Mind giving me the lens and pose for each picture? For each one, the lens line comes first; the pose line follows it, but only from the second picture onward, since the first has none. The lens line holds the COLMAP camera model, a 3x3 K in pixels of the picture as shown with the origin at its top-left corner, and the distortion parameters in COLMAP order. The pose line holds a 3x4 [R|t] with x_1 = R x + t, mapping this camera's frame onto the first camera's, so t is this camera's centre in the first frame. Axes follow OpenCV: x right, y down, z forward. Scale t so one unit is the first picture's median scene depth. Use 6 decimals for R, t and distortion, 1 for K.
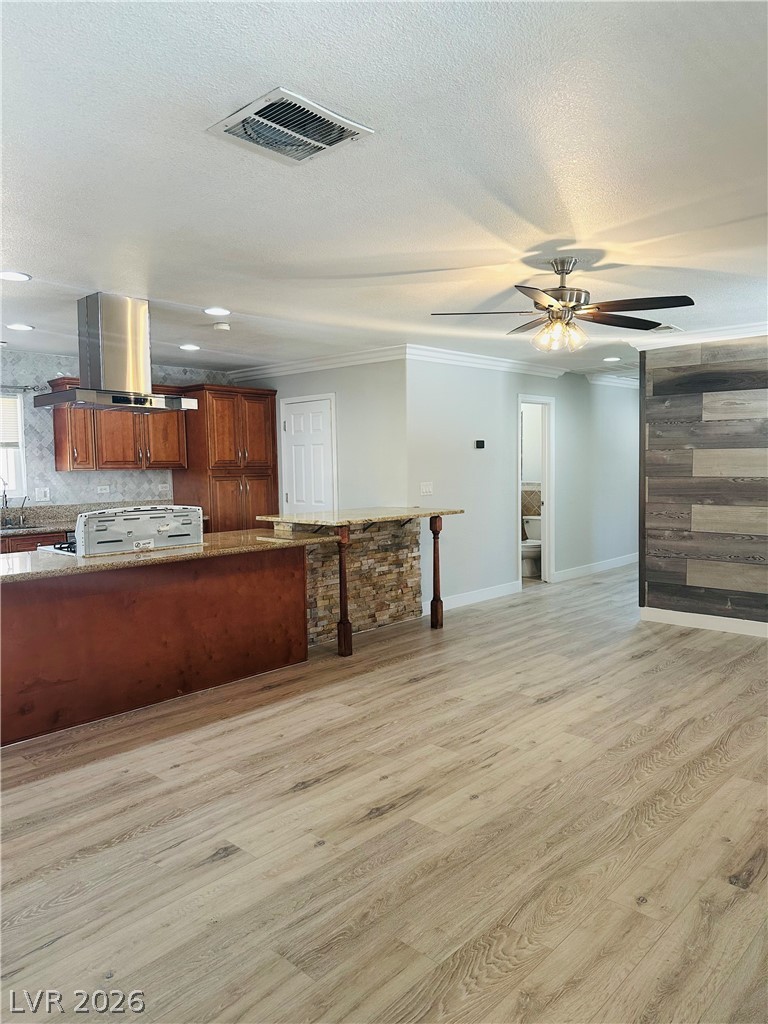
lens RADIAL K [[712.6, 0, 386.9], [0, 712.6, 514.2], [0, 0, 1]] dist [0.159143, -0.302952]
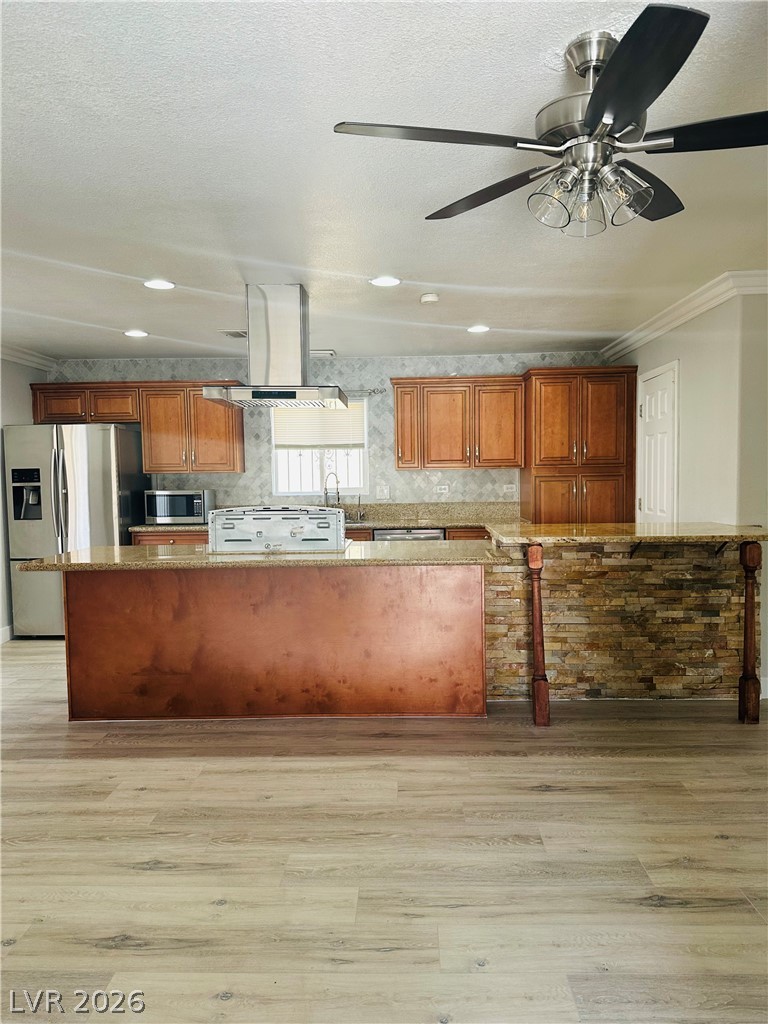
lens RADIAL K [[717.1, 0, 385.6], [0, 717.1, 515.9], [0, 0, 1]] dist [0.137343, -0.257385]
pose [[0.661293, 0.048983, -0.748527, 0.403178], [-0.048327, 0.998575, 0.022652, -0.022656], [0.748570, 0.021194, 0.662717, 0.422900]]
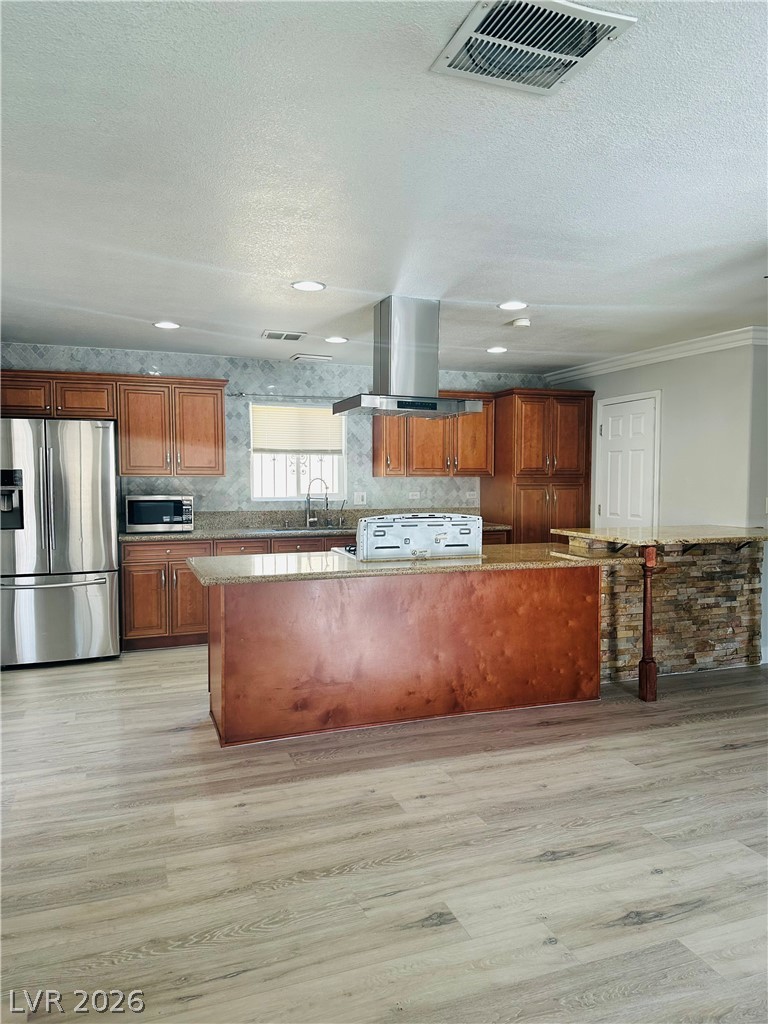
lens RADIAL K [[719.3, 0, 386.6], [0, 719.3, 517.1], [0, 0, 1]] dist [0.096962, -0.153596]
pose [[0.891617, 0.042321, -0.450807, 0.048831], [-0.046596, 0.998913, 0.001618, -0.004568], [0.450386, 0.019563, 0.892620, 0.102517]]
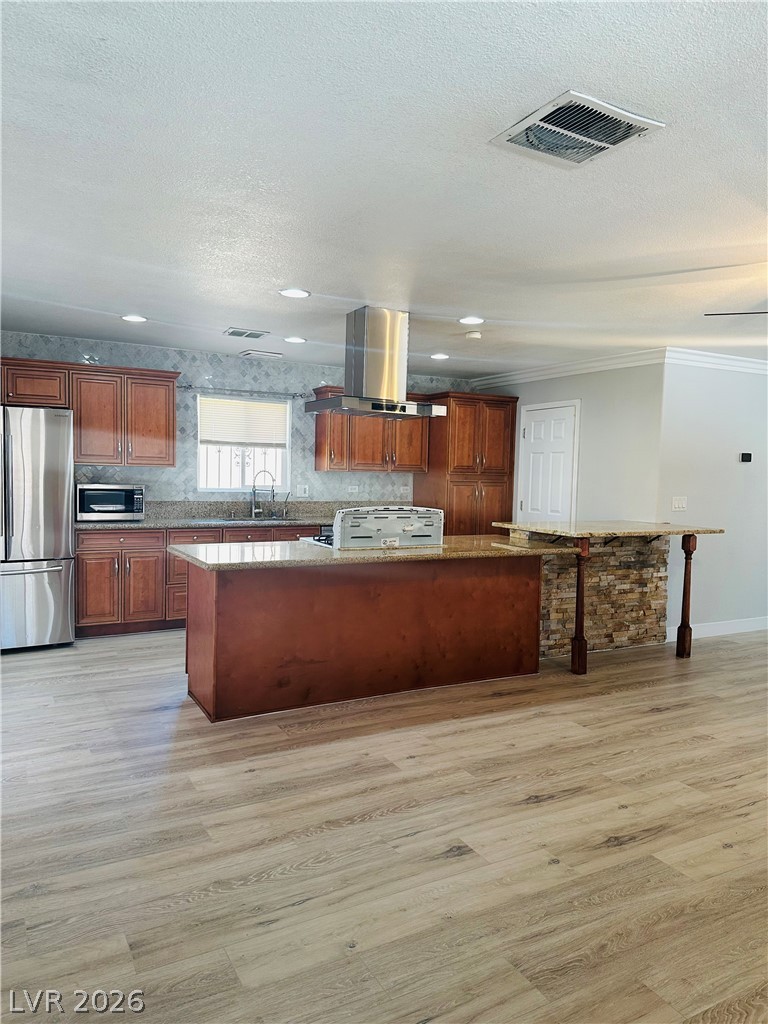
lens RADIAL K [[713.7, 0, 382.5], [0, 713.7, 515.6], [0, 0, 1]] dist [0.166569, -0.335724]
pose [[0.948301, 0.058592, -0.311917, -0.018129], [-0.061165, 0.998126, 0.001538, 0.001646], [0.311422, 0.017620, 0.950108, -0.003707]]
